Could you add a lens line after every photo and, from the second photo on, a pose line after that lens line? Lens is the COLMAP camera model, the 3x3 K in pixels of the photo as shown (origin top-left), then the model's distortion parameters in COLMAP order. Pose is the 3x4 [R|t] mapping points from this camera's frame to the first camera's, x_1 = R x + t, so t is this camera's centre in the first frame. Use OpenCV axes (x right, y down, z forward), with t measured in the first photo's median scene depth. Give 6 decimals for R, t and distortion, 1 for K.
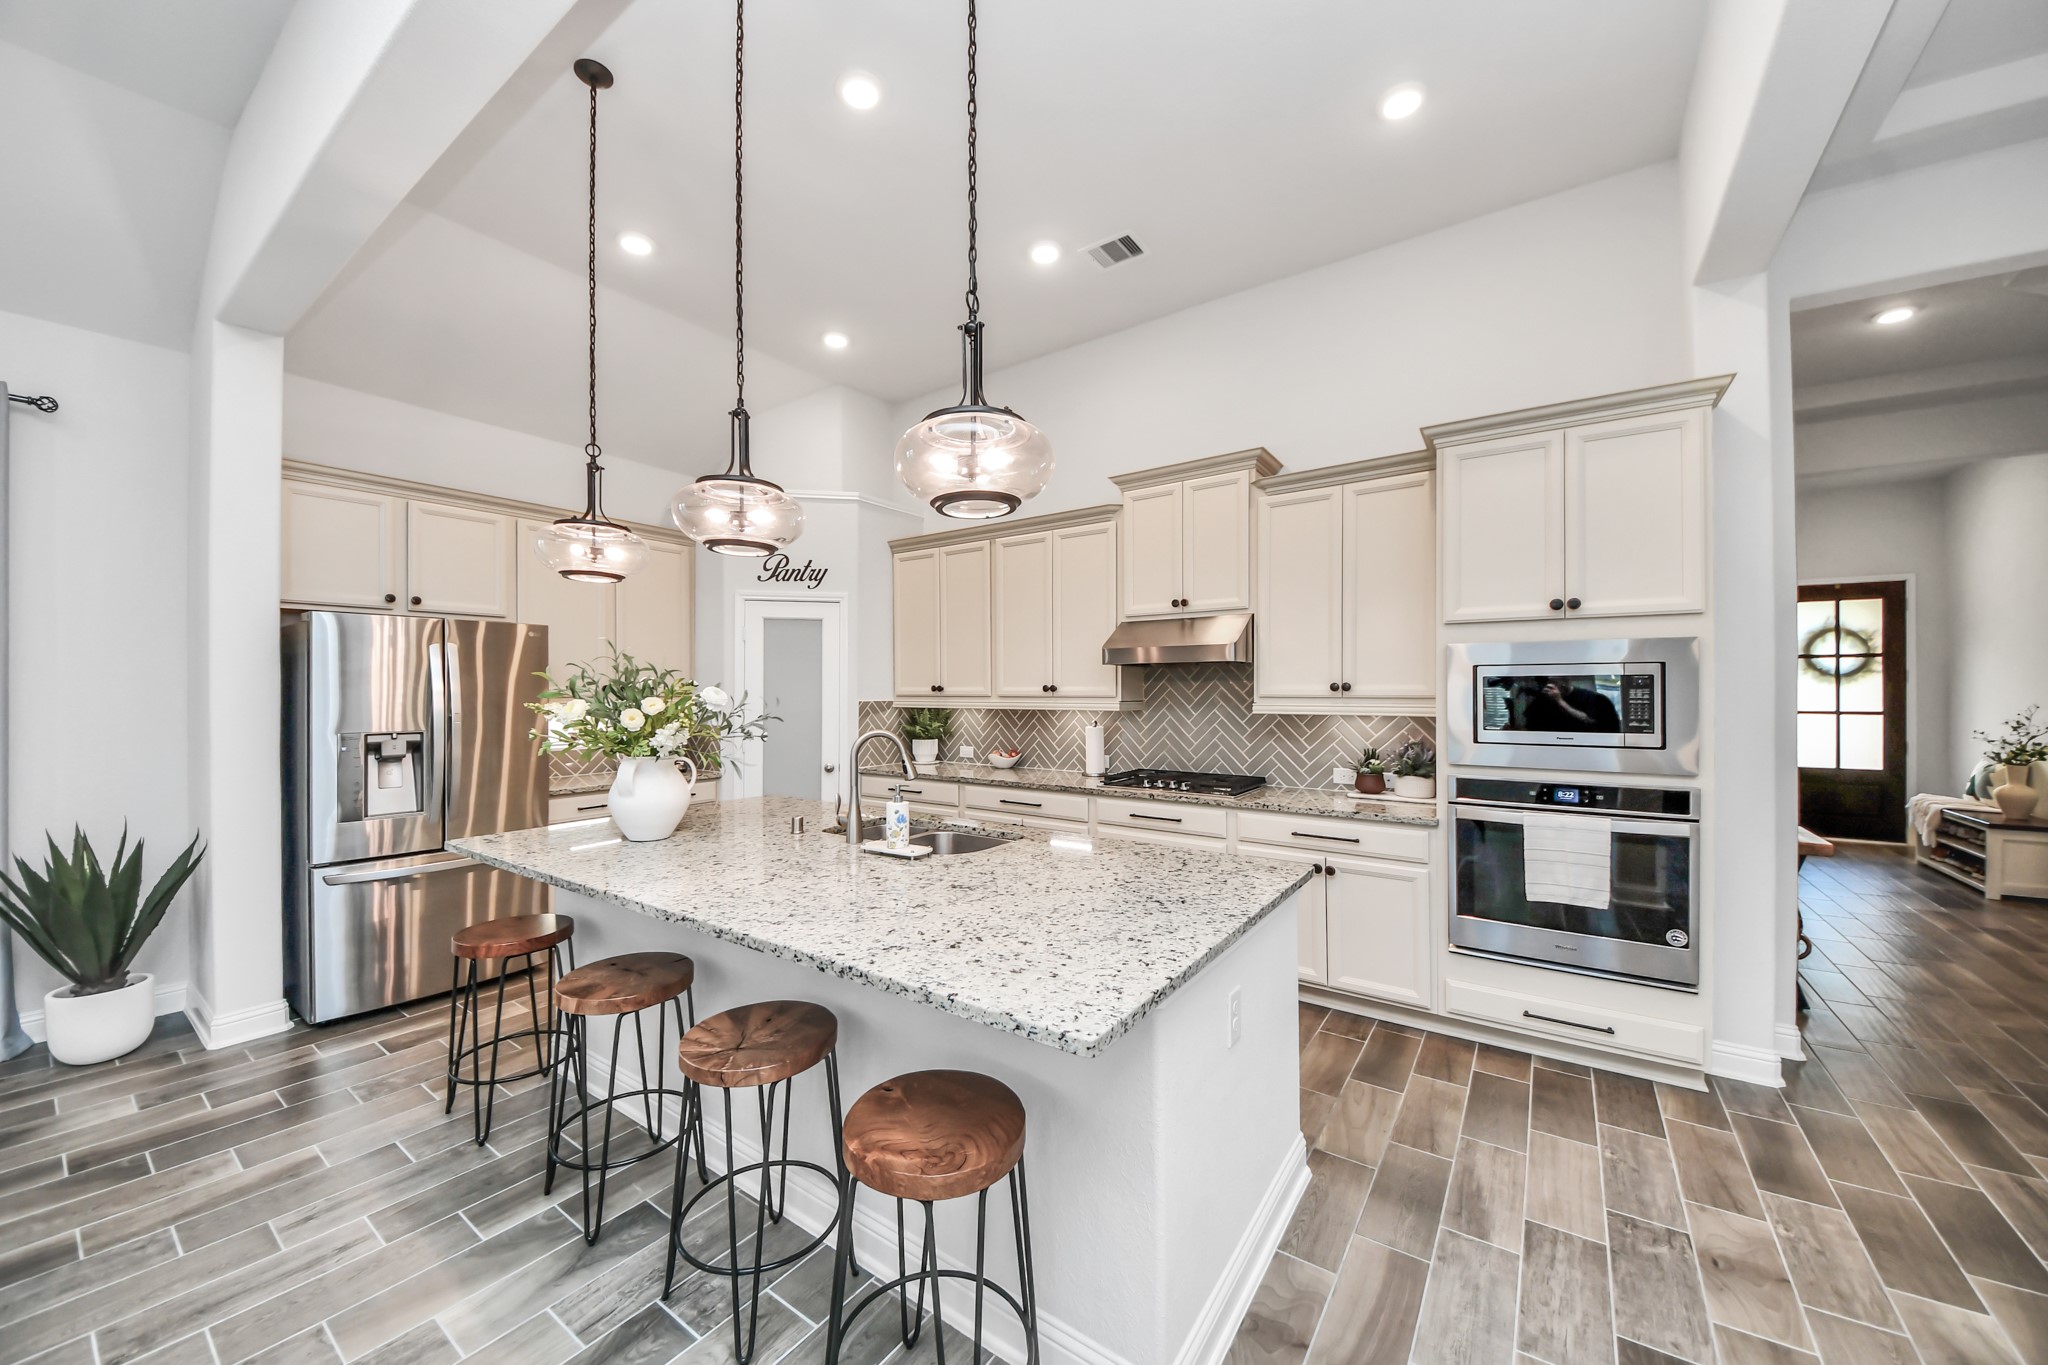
lens RADIAL K [[733.1, 0, 1011.4], [0, 733.1, 686.9], [0, 0, 1]] dist [0.011449, -0.010705]
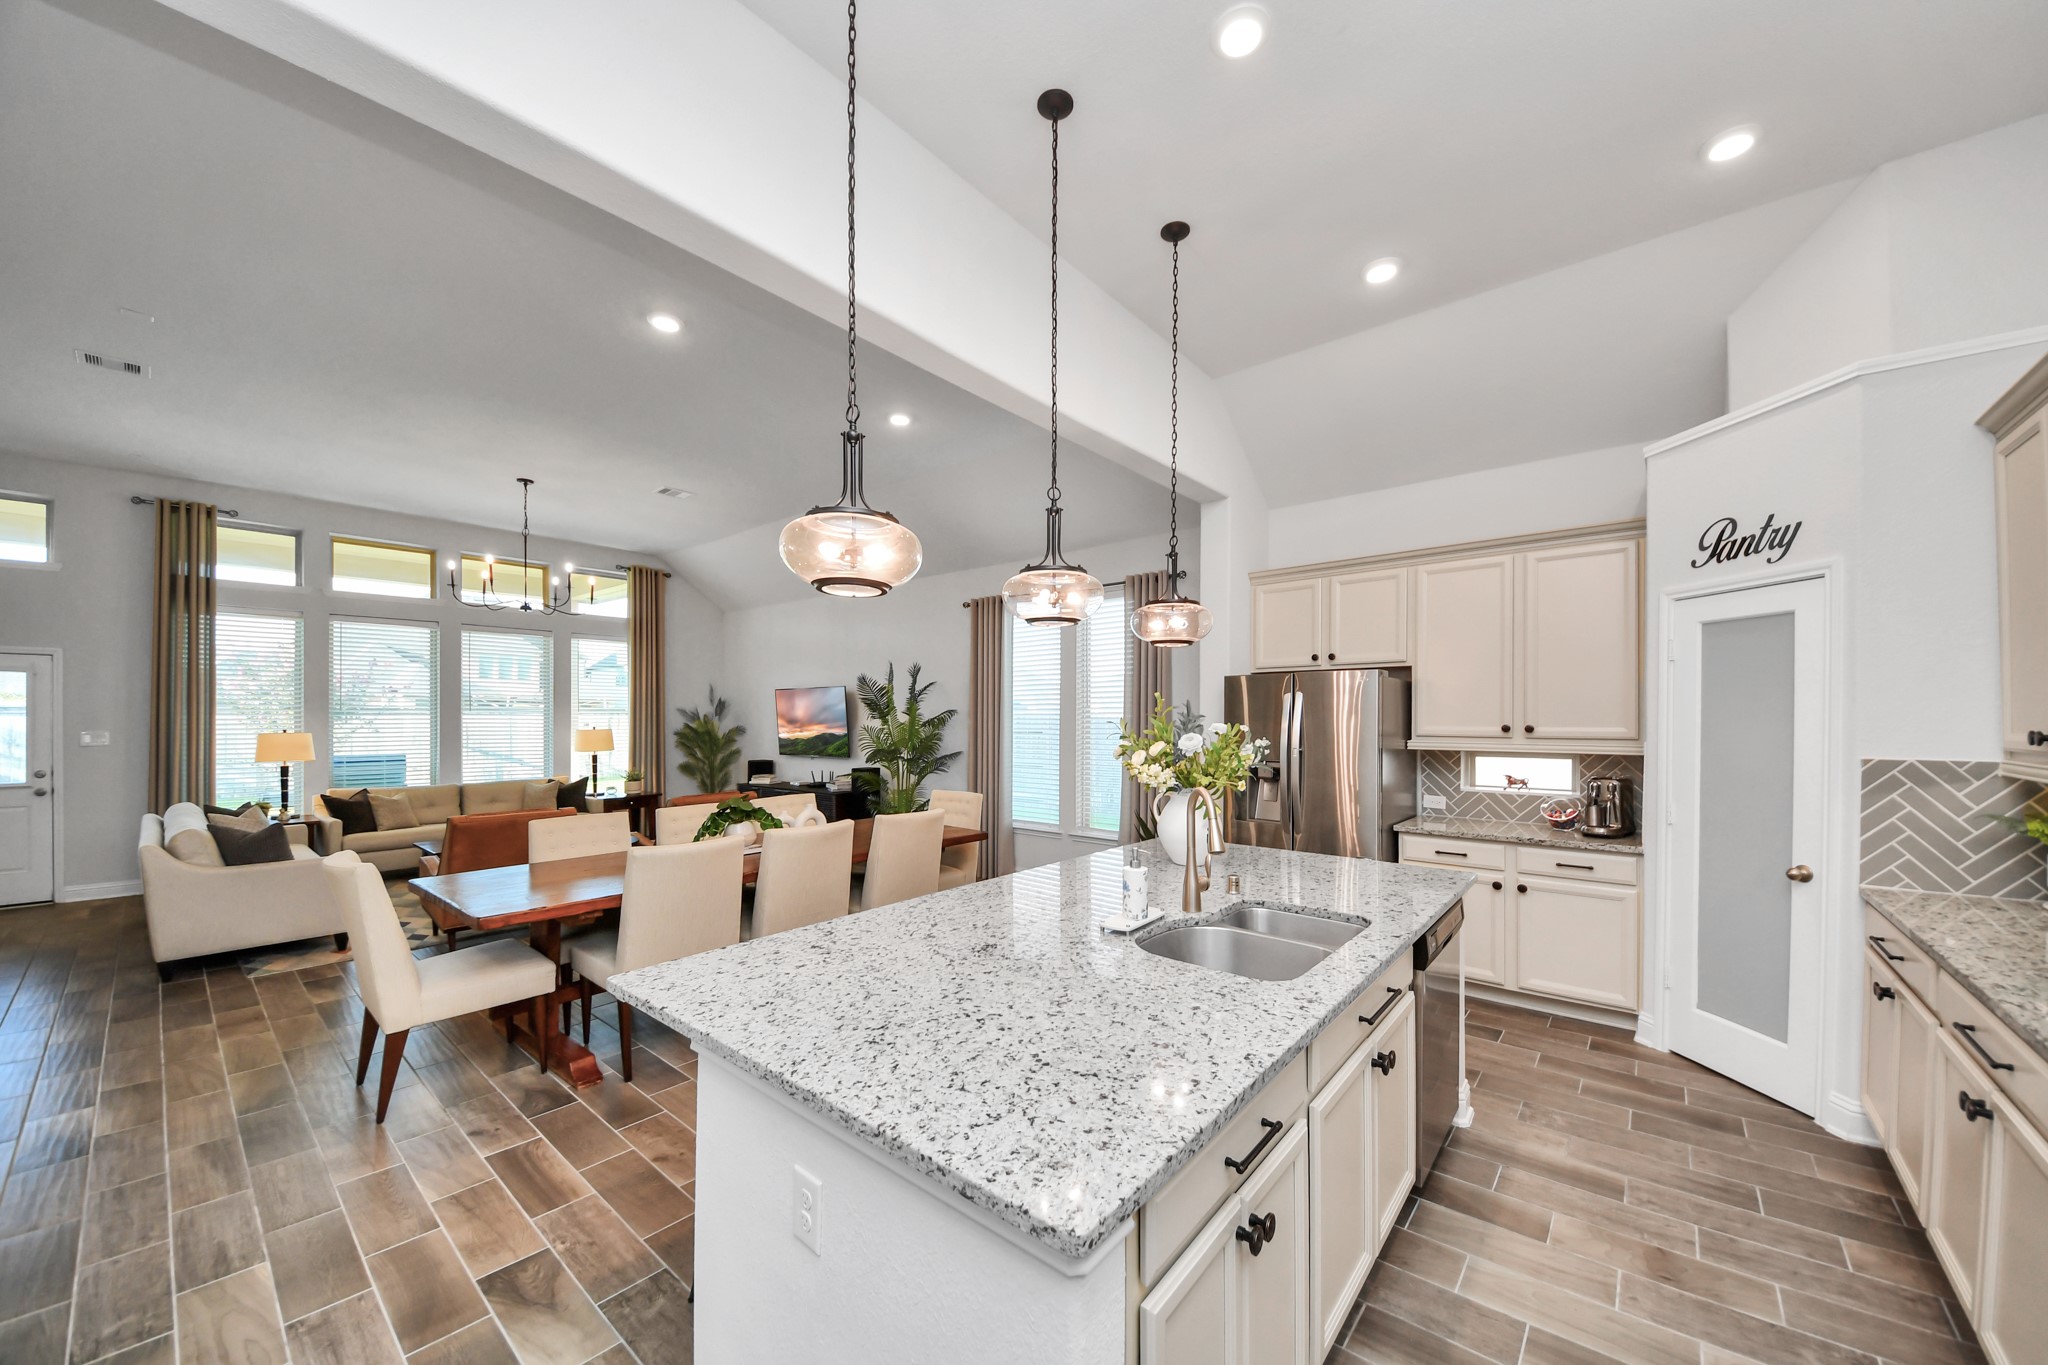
lens RADIAL K [[733.1, 0, 1029.2], [0, 733.1, 720.9], [0, 0, 1]] dist [0.011449, -0.010705]
pose [[-0.072879, 0.004270, -0.997332, 0.472608], [0.005568, 0.999977, 0.003874, -0.017045], [0.997325, -0.005271, -0.072901, 0.595639]]
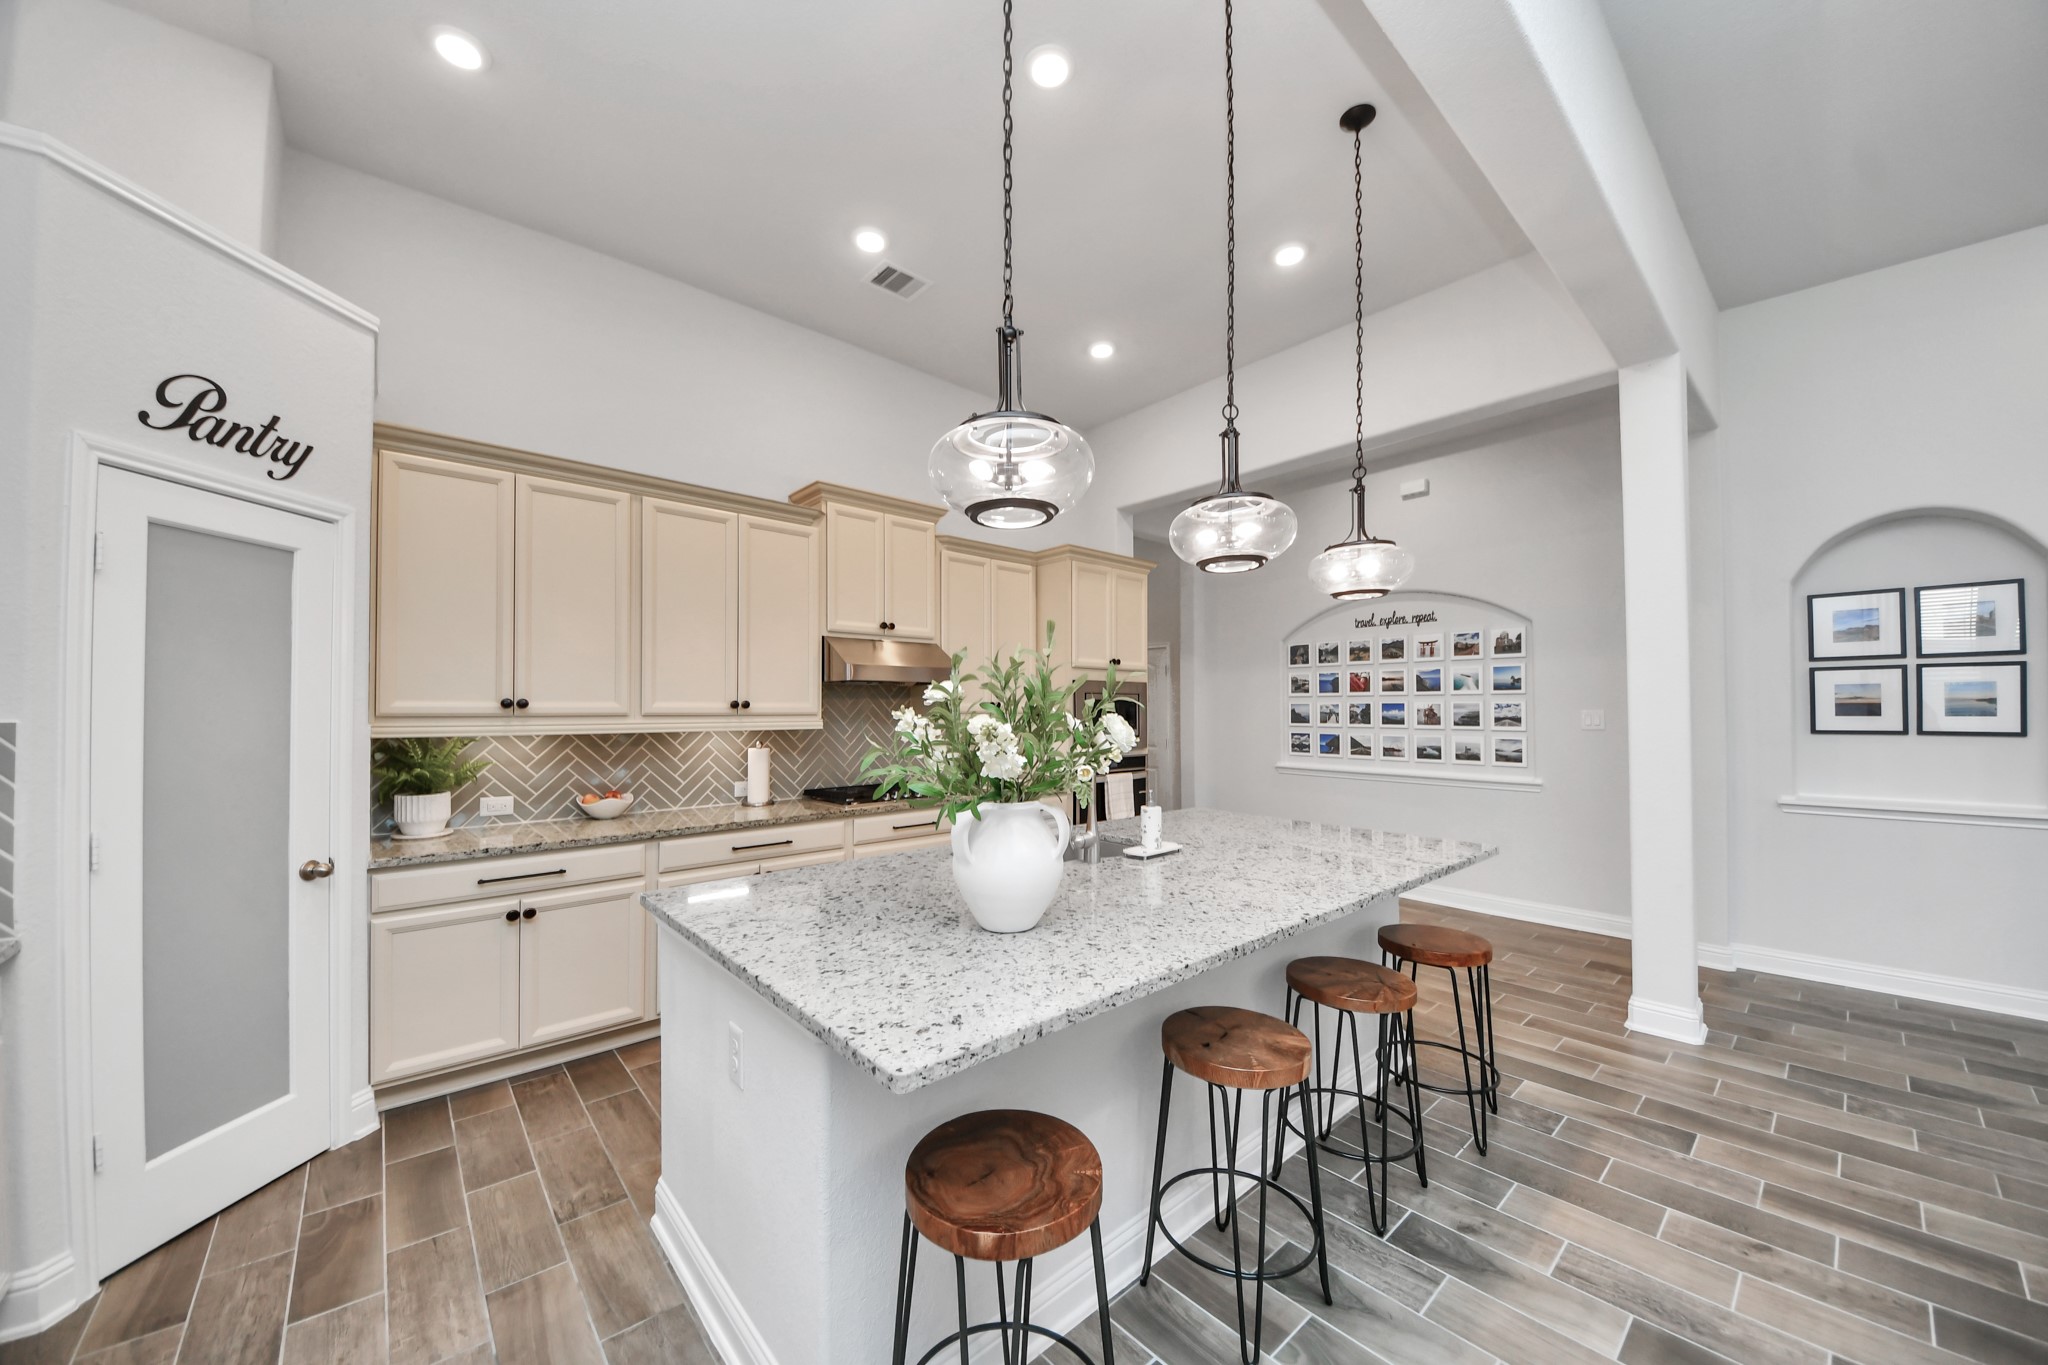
lens RADIAL K [[733.1, 0, 1024.1], [0, 733.1, 695.0], [0, 0, 1]] dist [0.011449, -0.010705]
pose [[0.220832, 0.020269, 0.975101, -0.807546], [-0.003925, 0.999794, -0.019894, 0.007628], [-0.975304, 0.000565, 0.220866, 0.601368]]
